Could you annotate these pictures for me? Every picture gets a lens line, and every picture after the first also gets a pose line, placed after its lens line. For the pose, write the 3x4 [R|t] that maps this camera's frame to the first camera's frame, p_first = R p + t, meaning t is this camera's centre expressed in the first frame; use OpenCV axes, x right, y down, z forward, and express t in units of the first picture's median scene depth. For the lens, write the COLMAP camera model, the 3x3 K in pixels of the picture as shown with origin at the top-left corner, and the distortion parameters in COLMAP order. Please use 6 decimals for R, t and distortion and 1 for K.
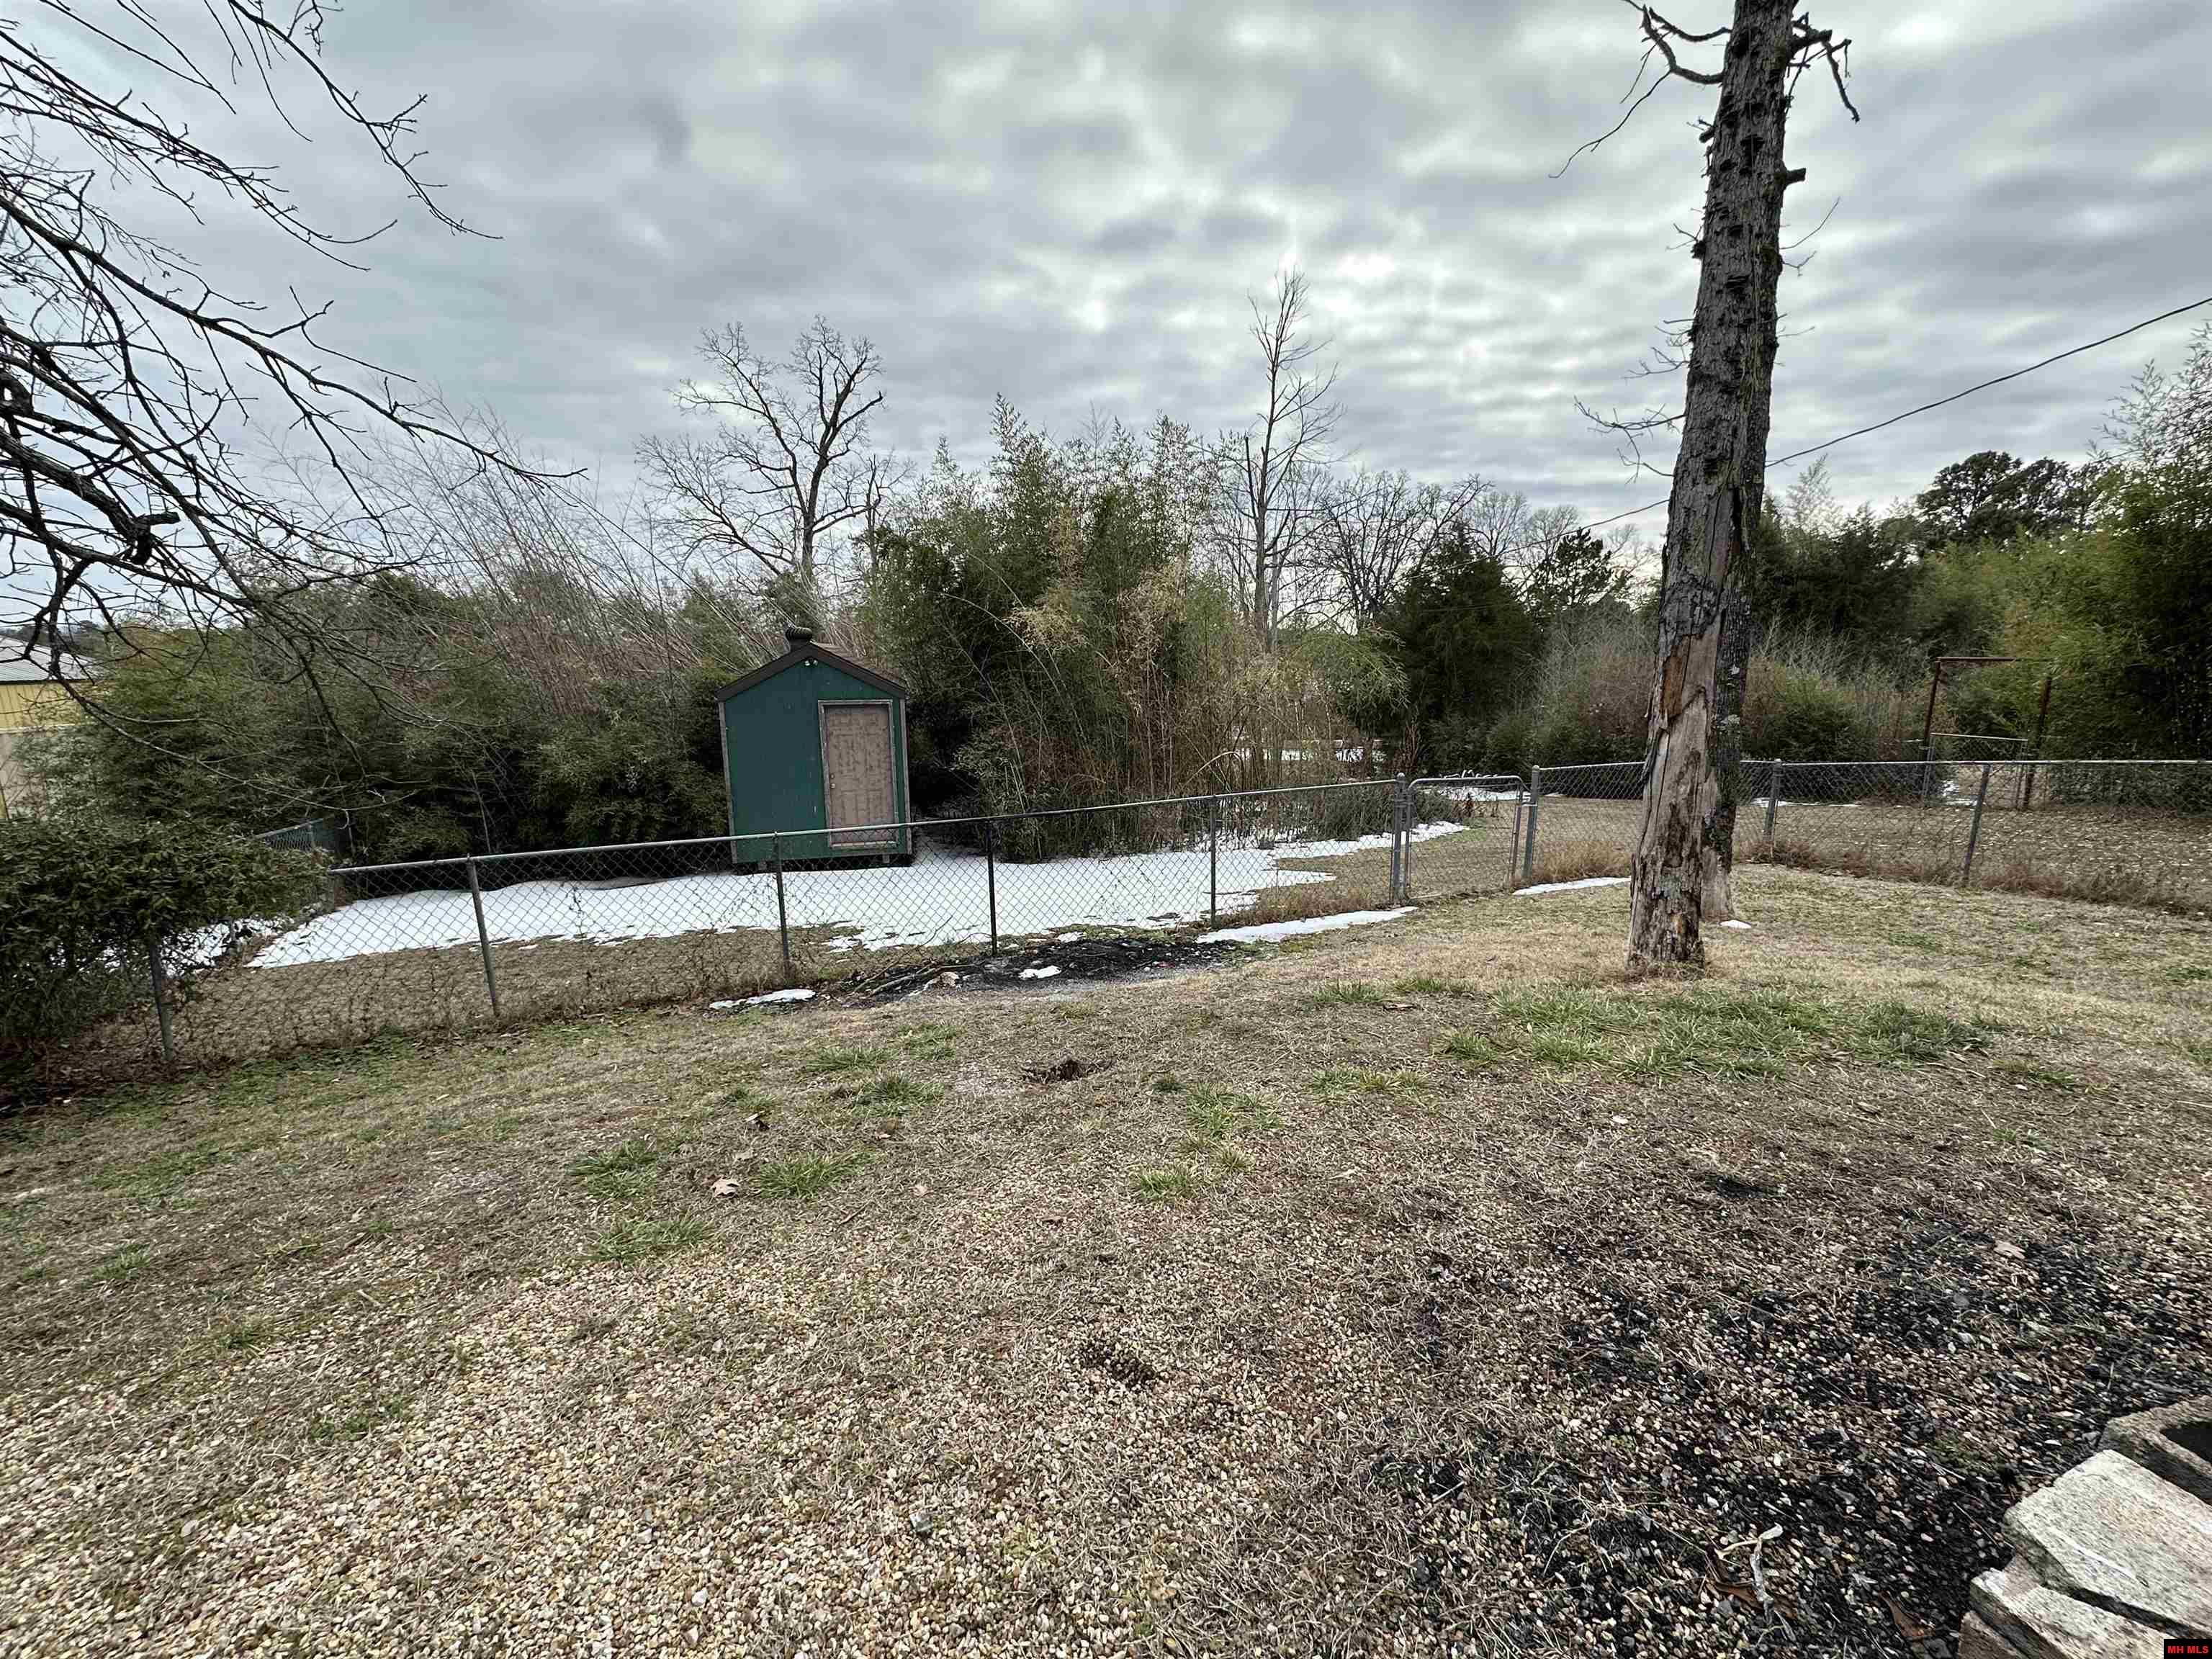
lens RADIAL K [[876.8, 0, 1106.0], [0, 876.8, 829.5], [0, 0, 1]] dist [-0.002681, 0.000096]
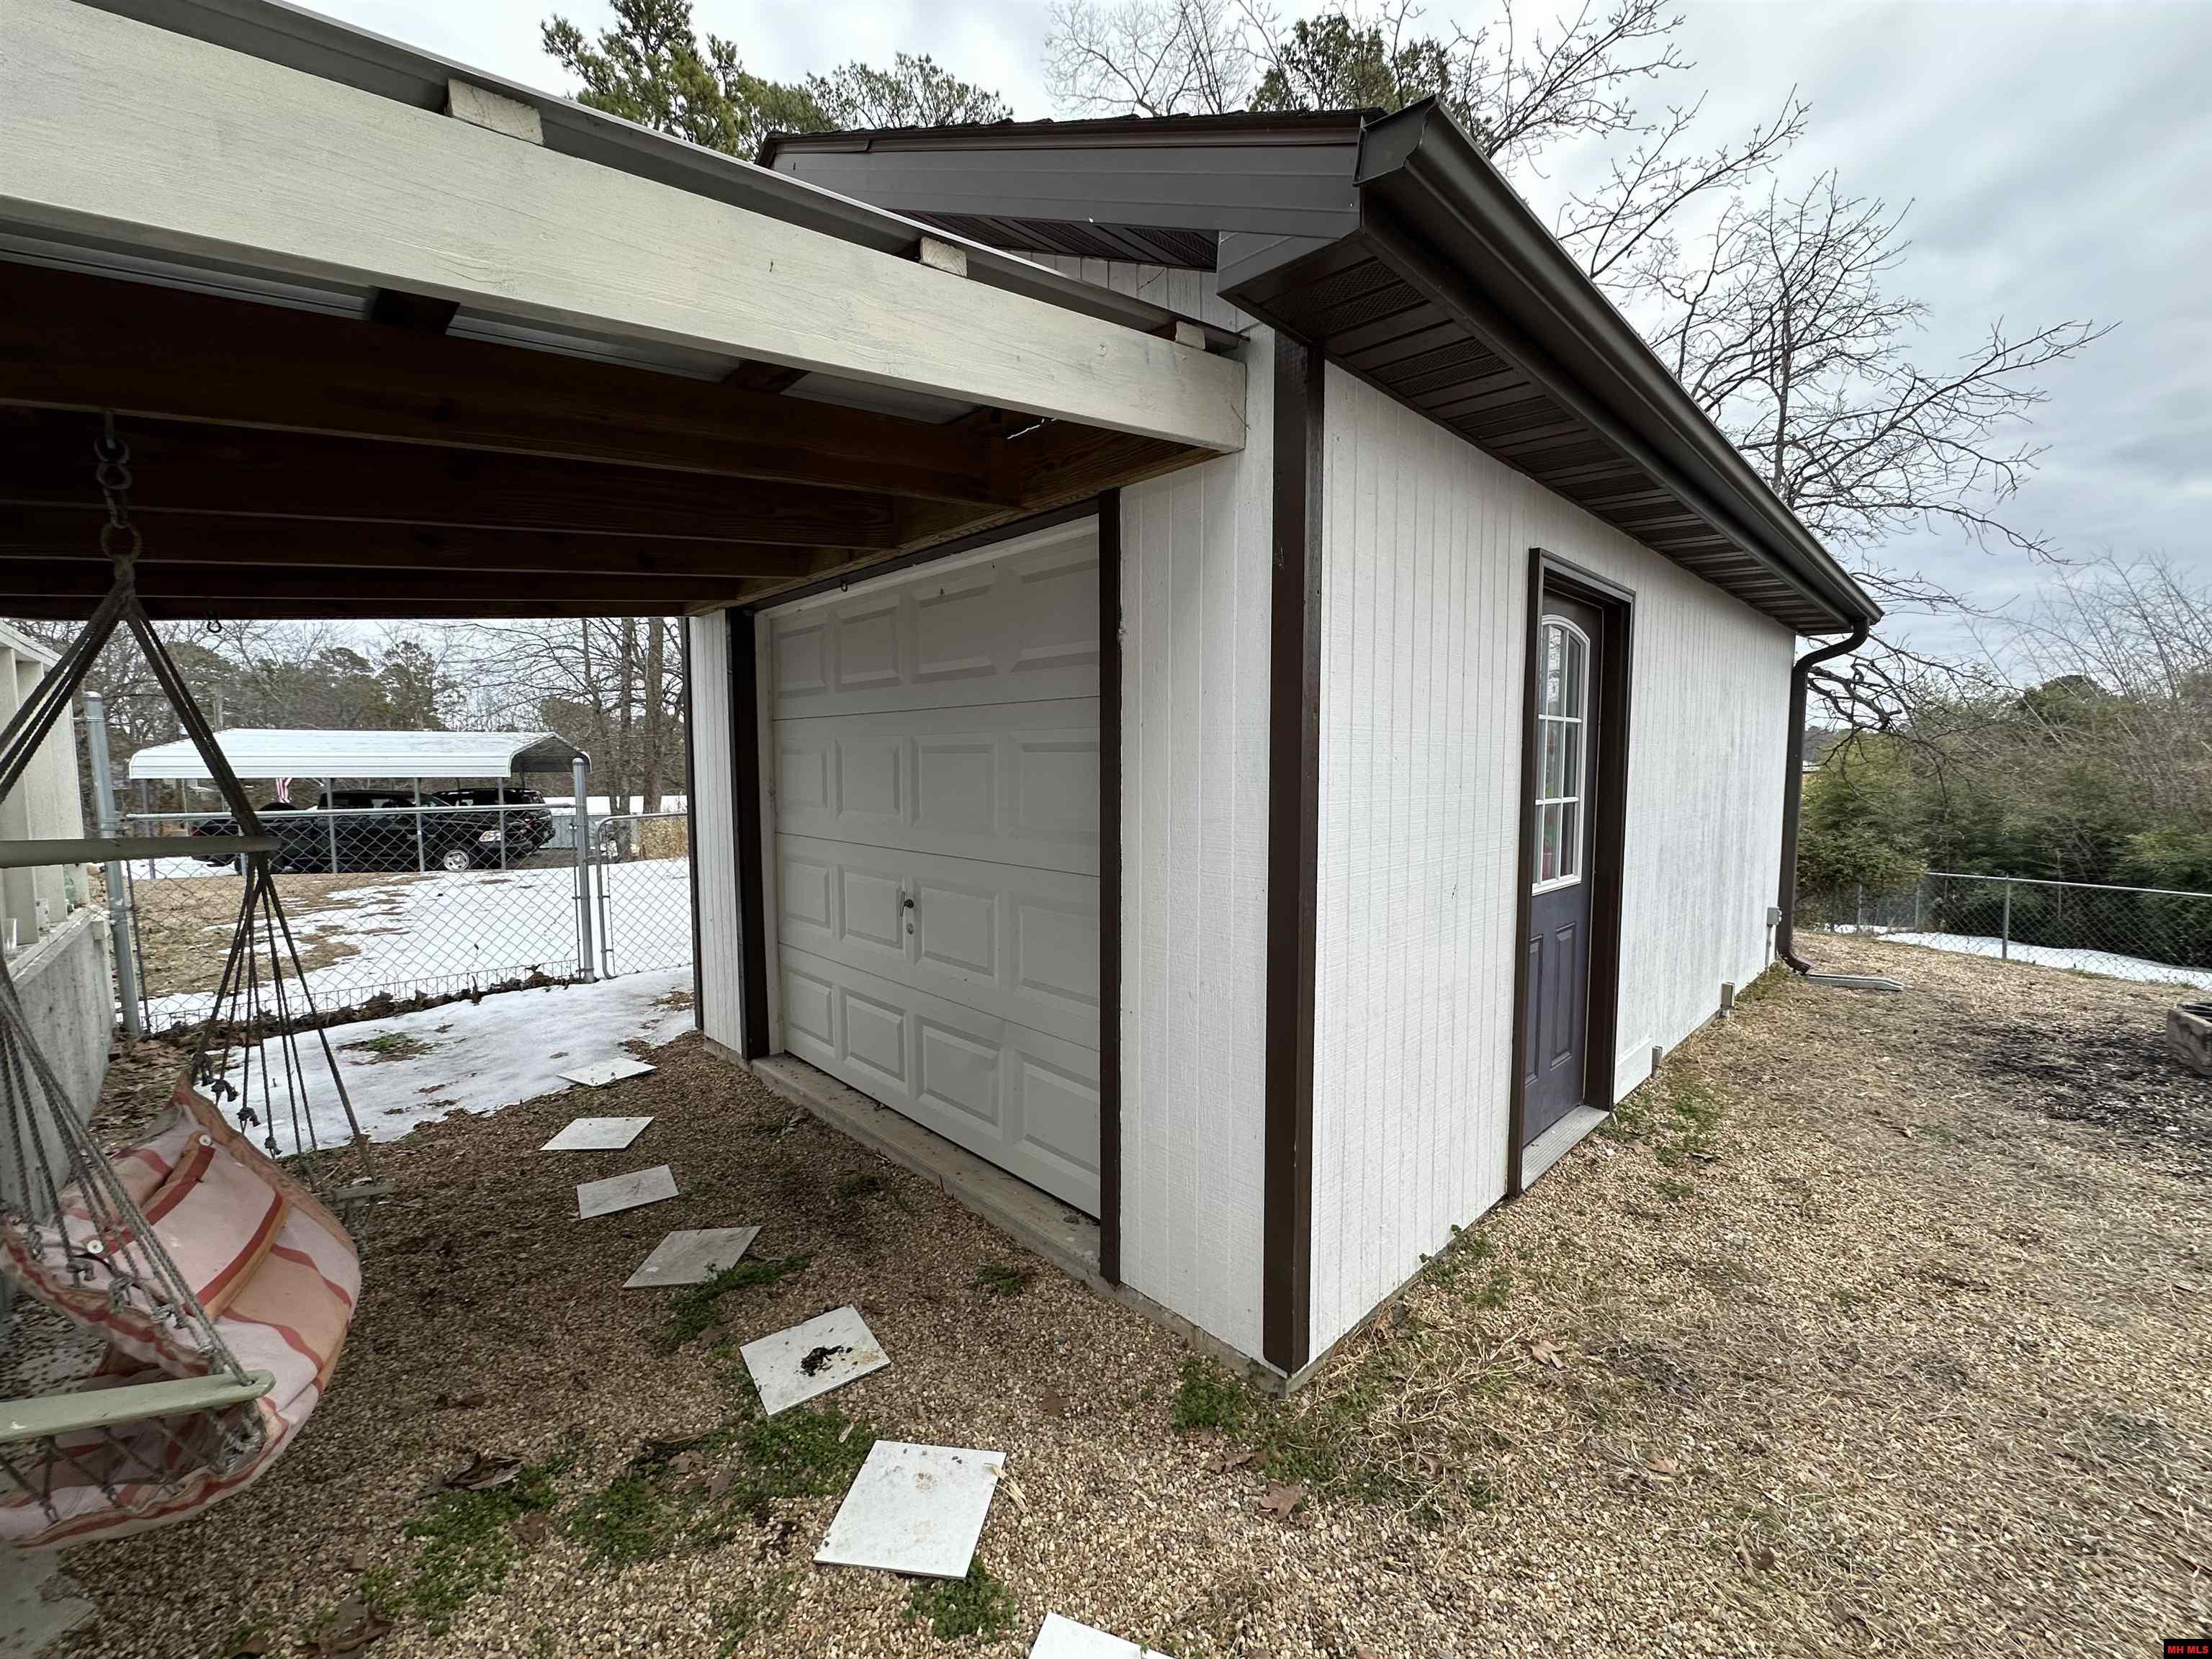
lens RADIAL K [[882.6, 0, 1106.0], [0, 882.6, 829.5], [0, 0, 1]] dist [-0.000217, 0.000170]
pose [[0.076064, 0.083036, -0.993639, 0.514967], [-0.190874, 0.979310, 0.067227, 0.095099], [0.978663, 0.184546, 0.090339, -0.550560]]
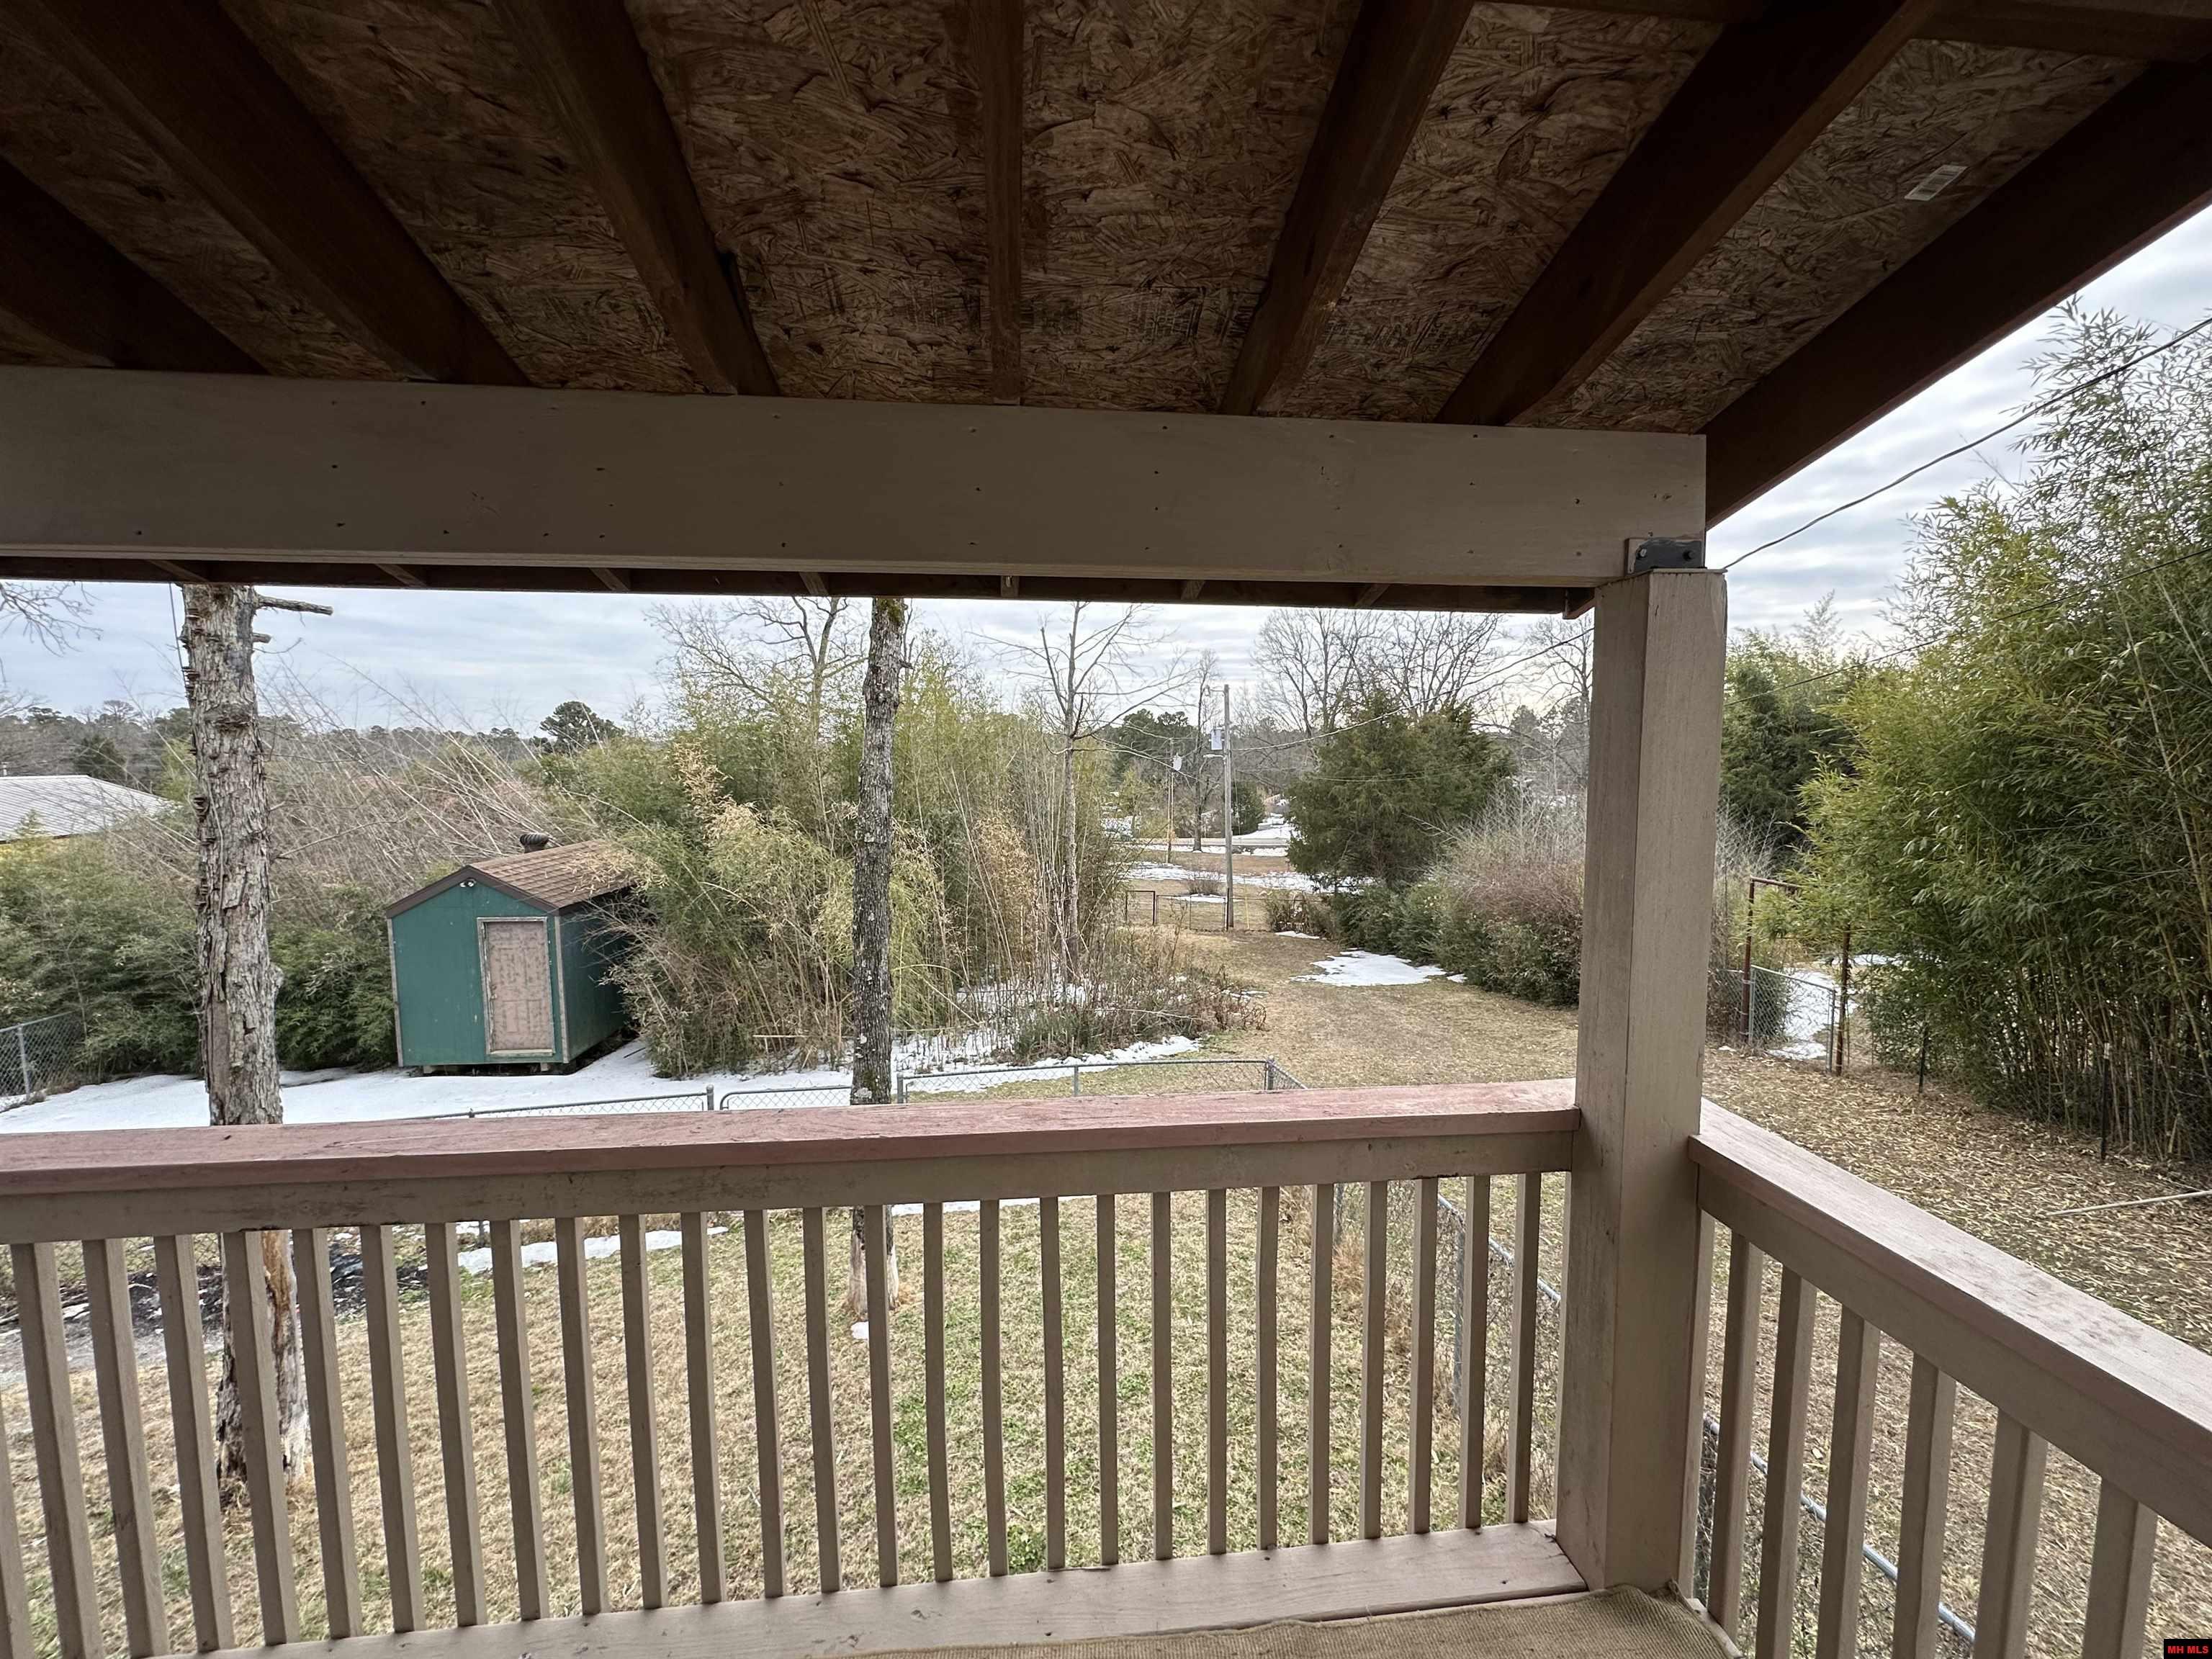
lens RADIAL K [[876.8, 0, 1106.0], [0, 876.8, 829.5], [0, 0, 1]] dist [-0.002681, 0.000096]
pose [[0.985920, 0.016558, -0.166398, 0.759760], [-0.034305, 0.993948, -0.104353, -0.212743], [0.163663, 0.108592, 0.980521, 0.086370]]
